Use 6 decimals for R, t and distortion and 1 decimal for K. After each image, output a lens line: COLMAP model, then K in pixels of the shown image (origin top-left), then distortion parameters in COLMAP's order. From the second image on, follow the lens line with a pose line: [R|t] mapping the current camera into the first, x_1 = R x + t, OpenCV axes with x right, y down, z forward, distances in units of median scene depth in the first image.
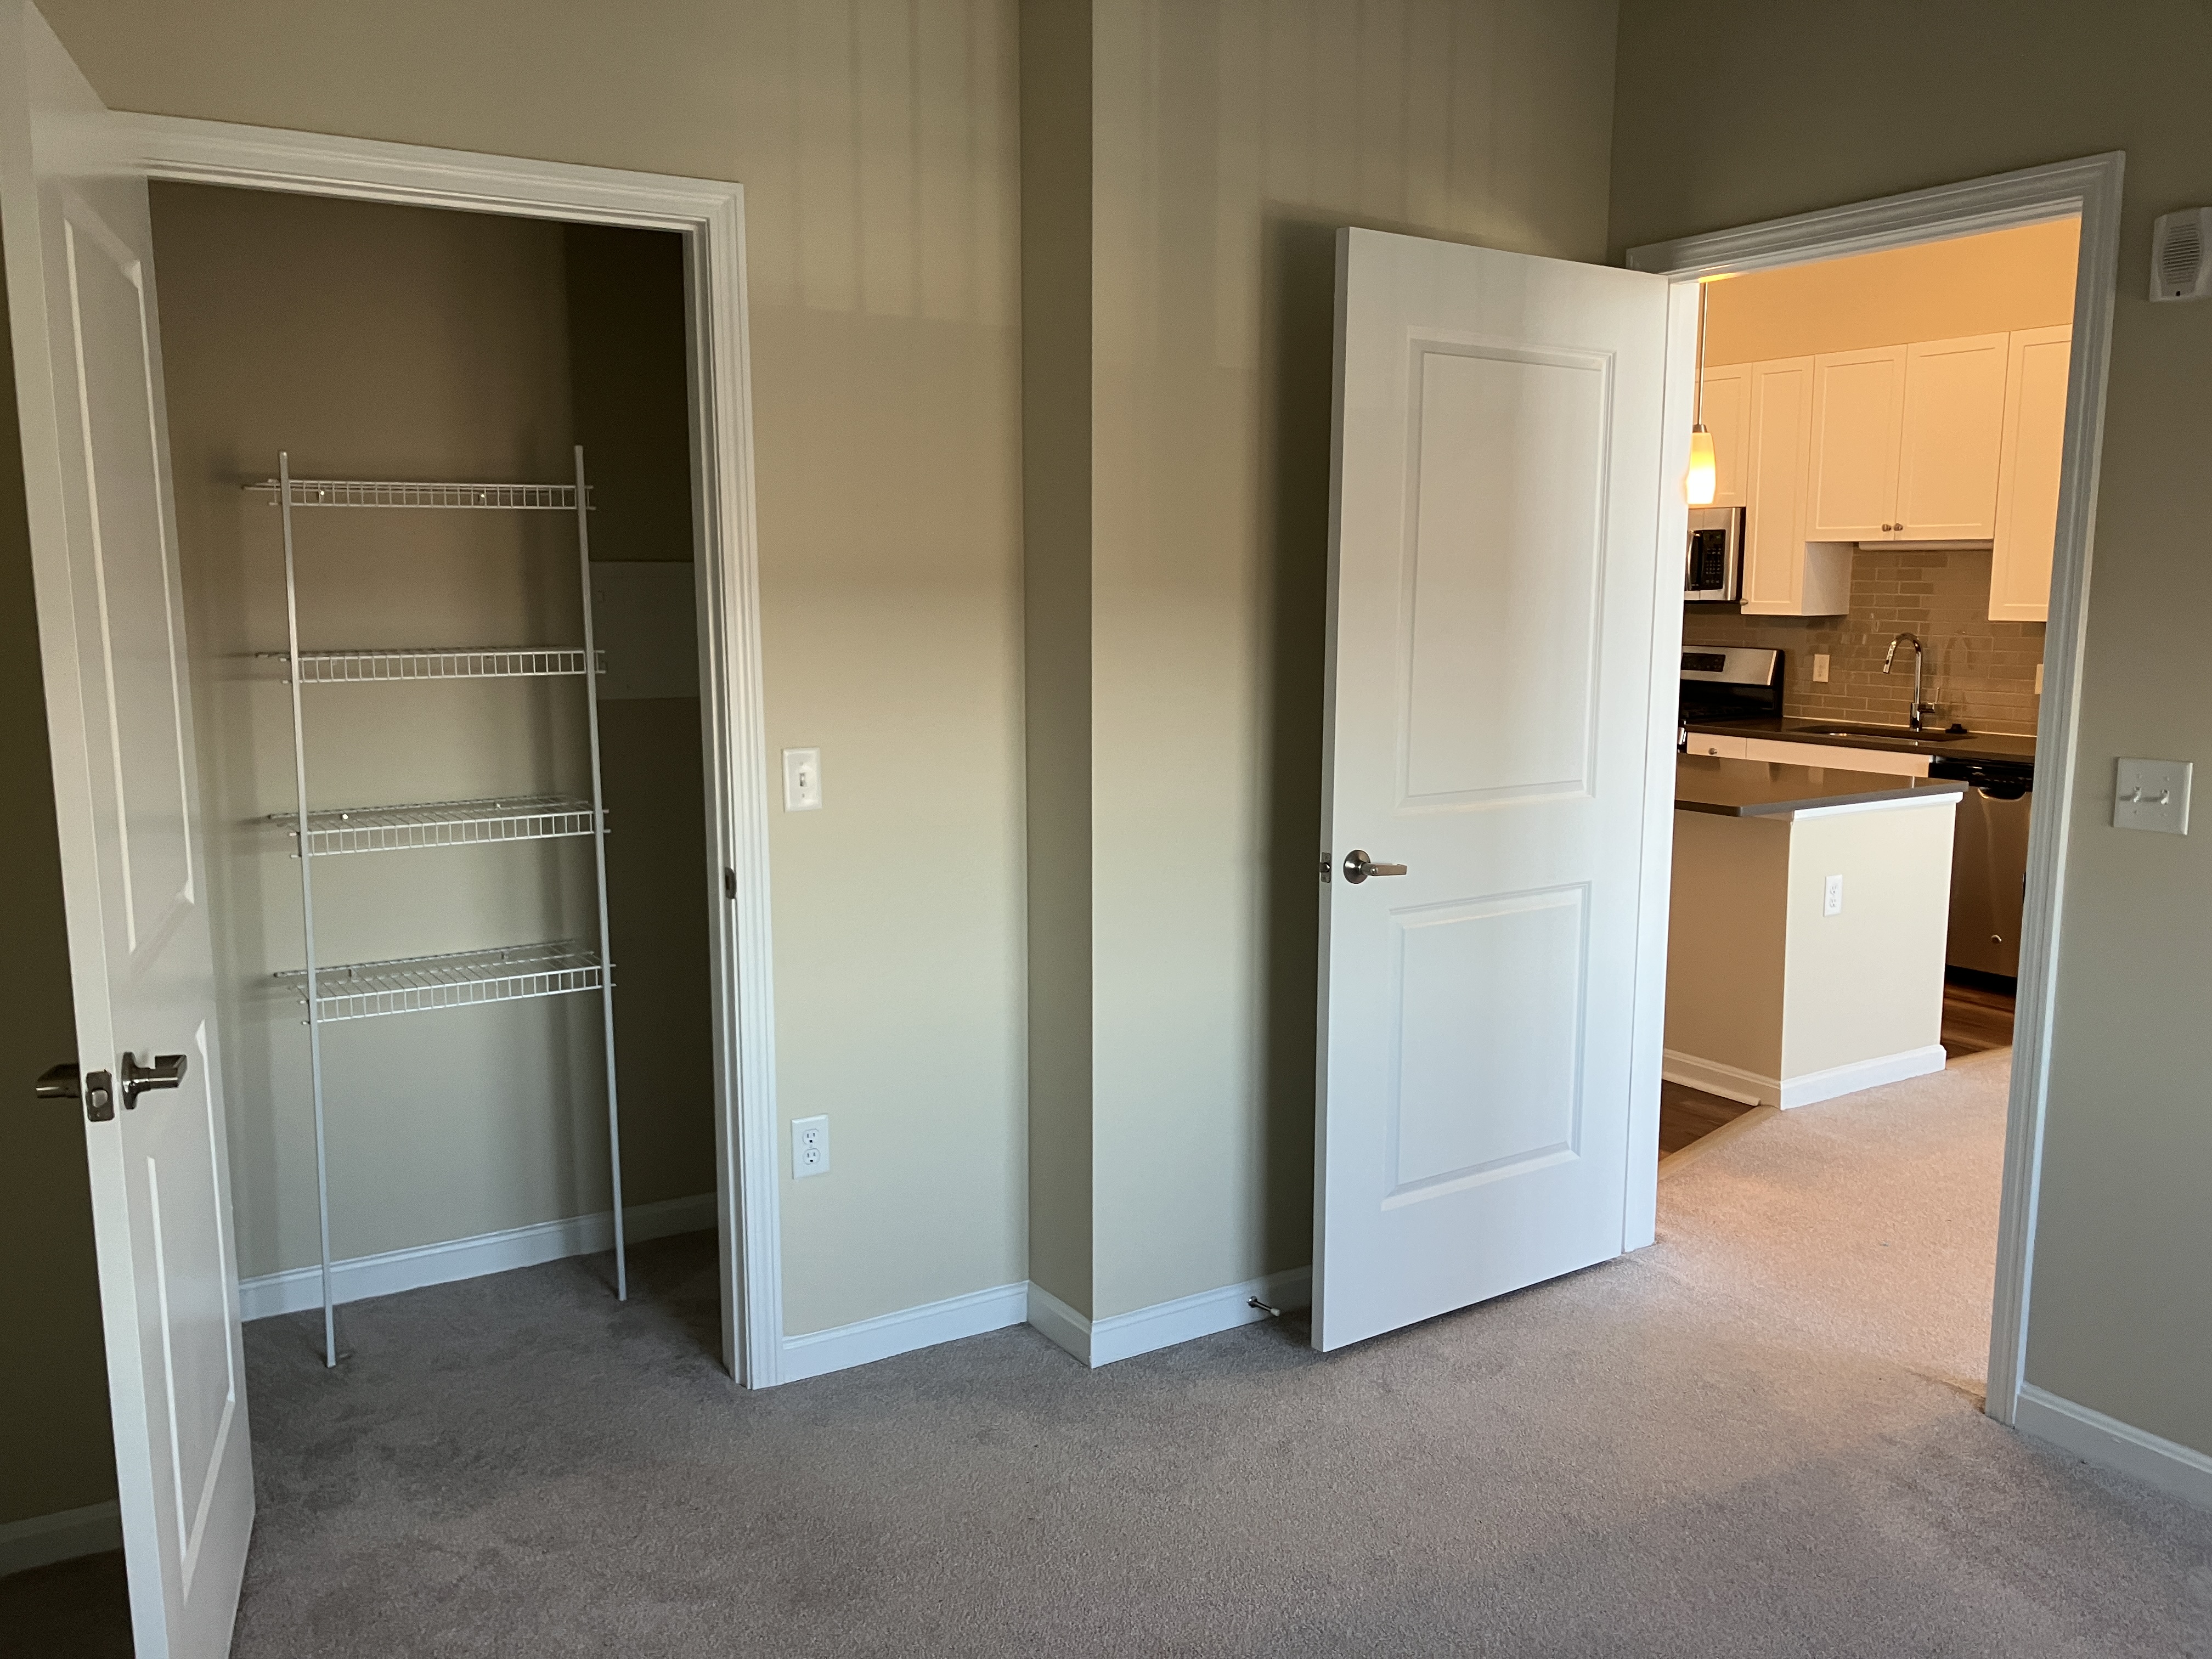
lens RADIAL K [[1800.7, 0, 1115.3], [0, 1800.7, 840.4], [0, 0, 1]] dist [-0.001241, -0.003094]
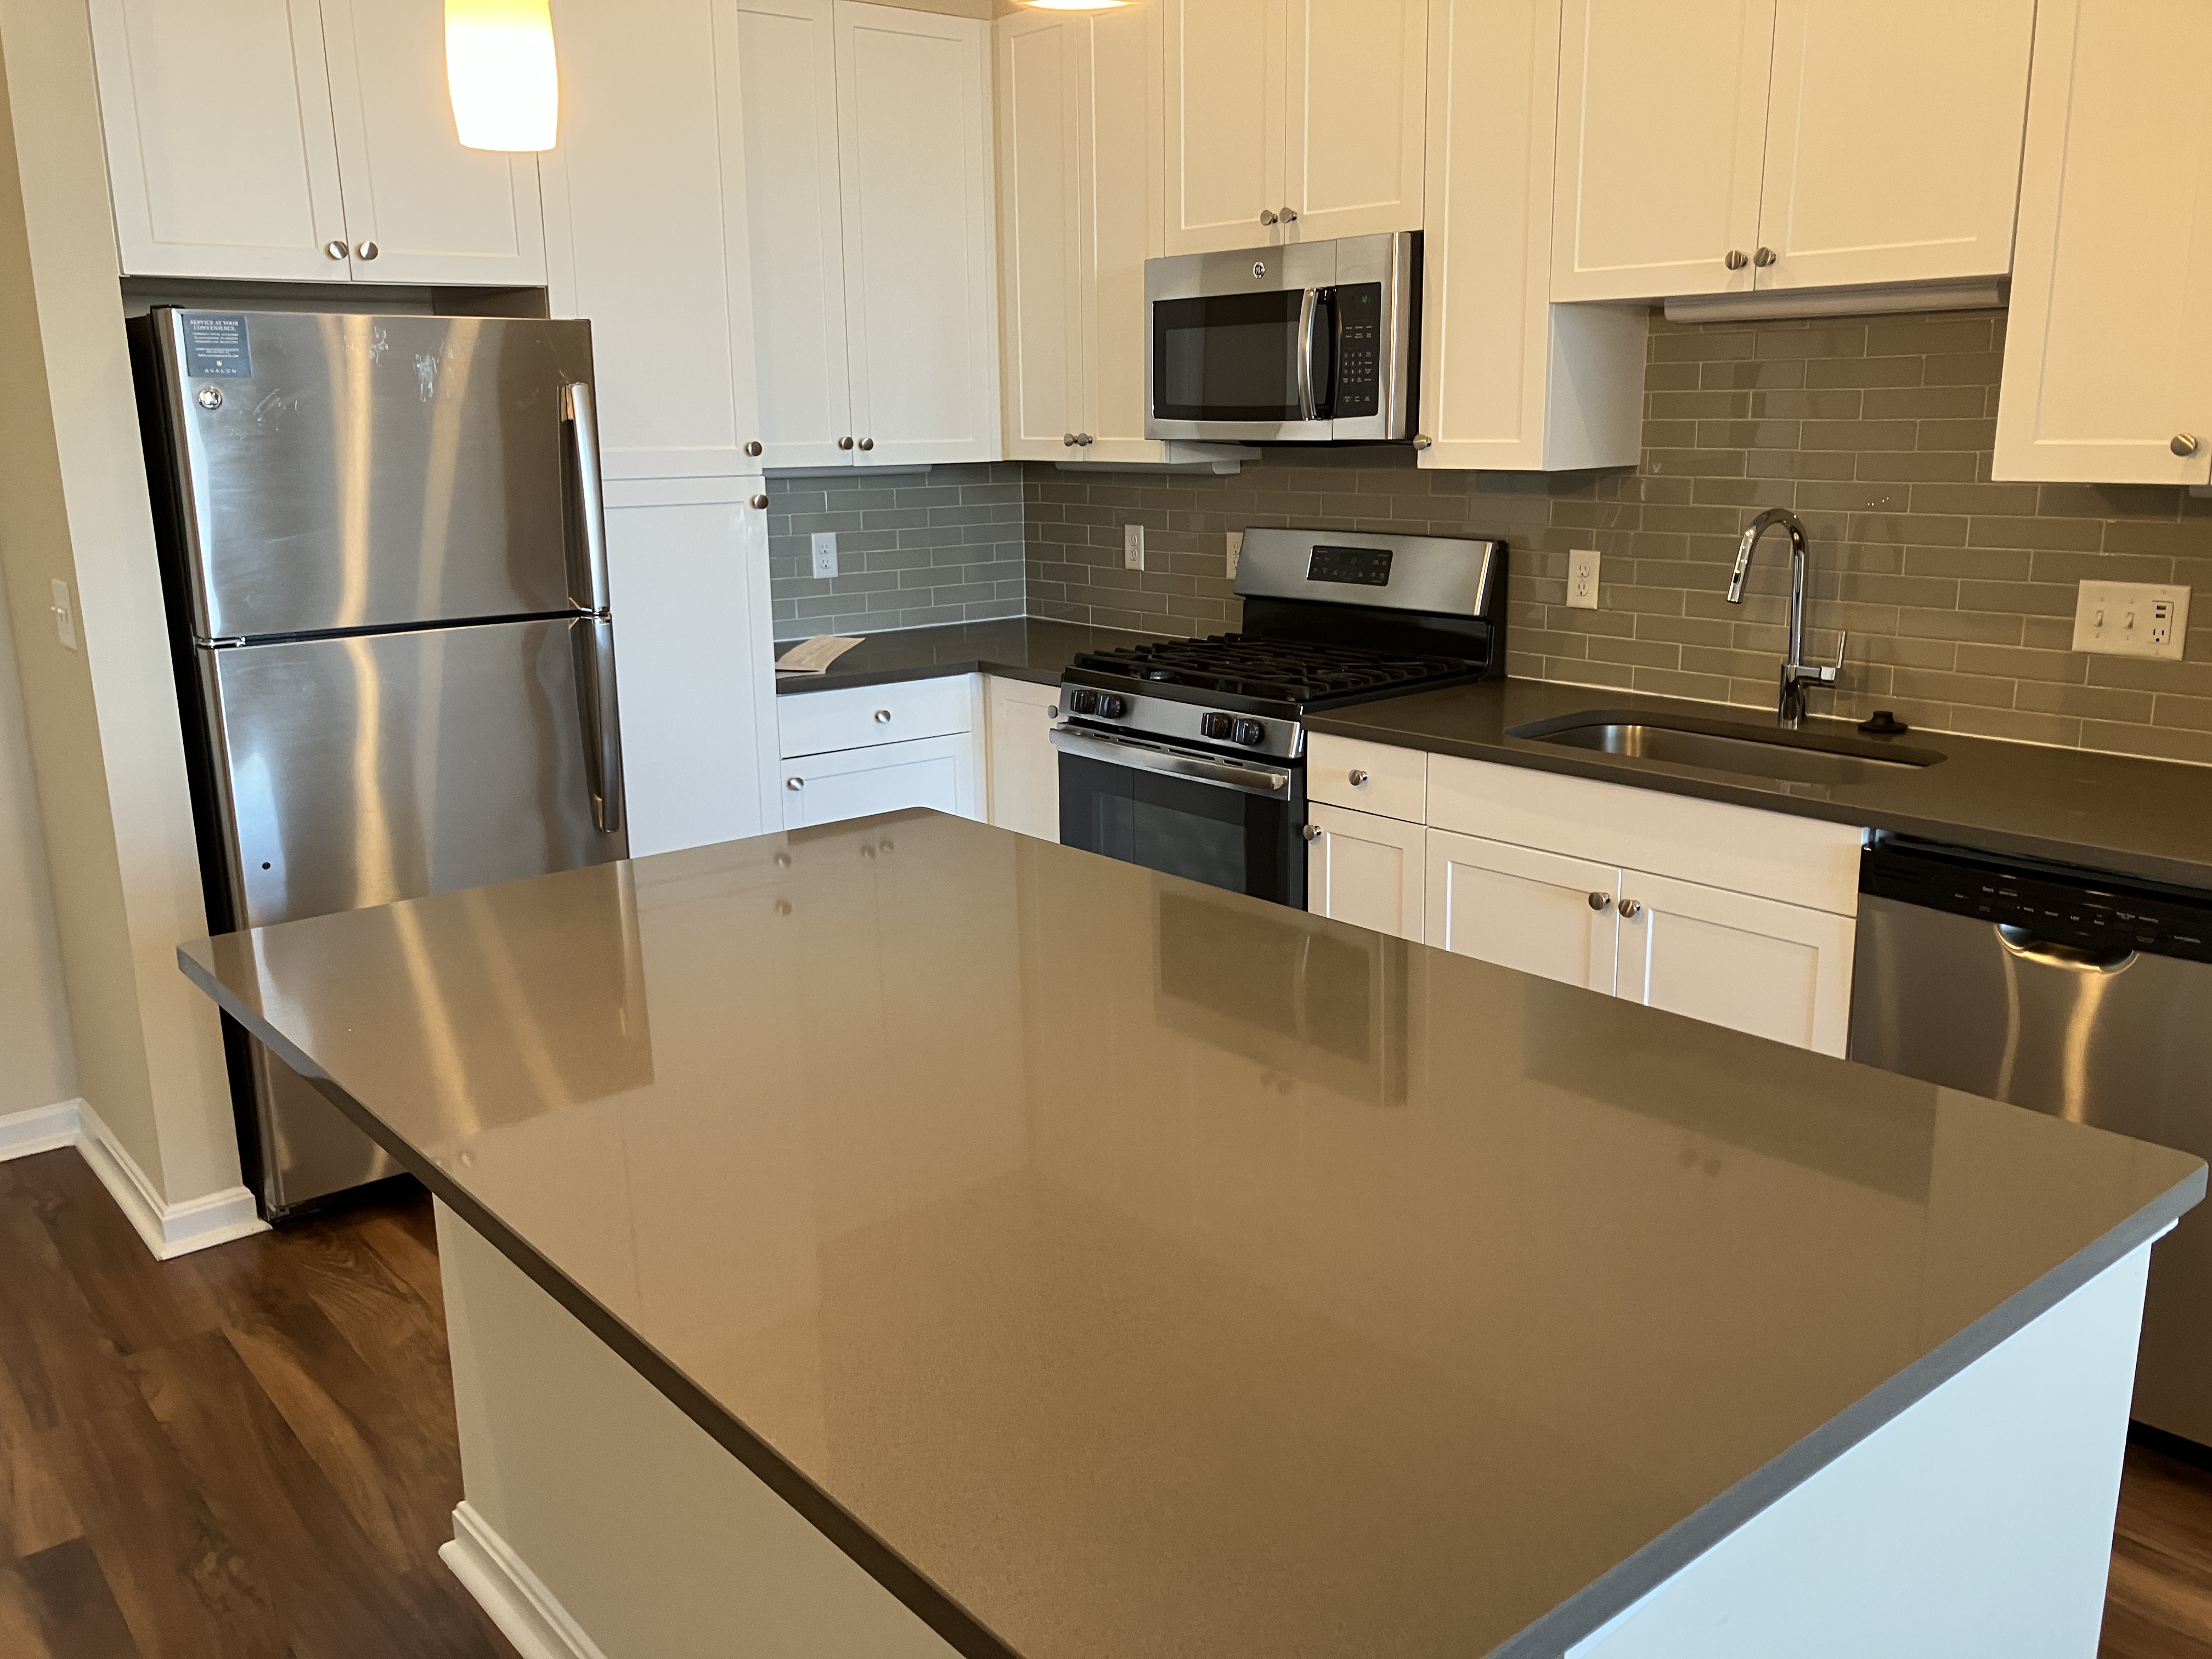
lens RADIAL K [[1800.7, 0, 1101.7], [0, 1800.7, 824.3], [0, 0, 1]] dist [-0.001241, -0.003094]
pose [[0.990648, -0.044356, 0.129028, 0.206169], [0.034075, 0.996145, 0.080828, -0.075746], [-0.132116, -0.075675, 0.988341, 0.553408]]
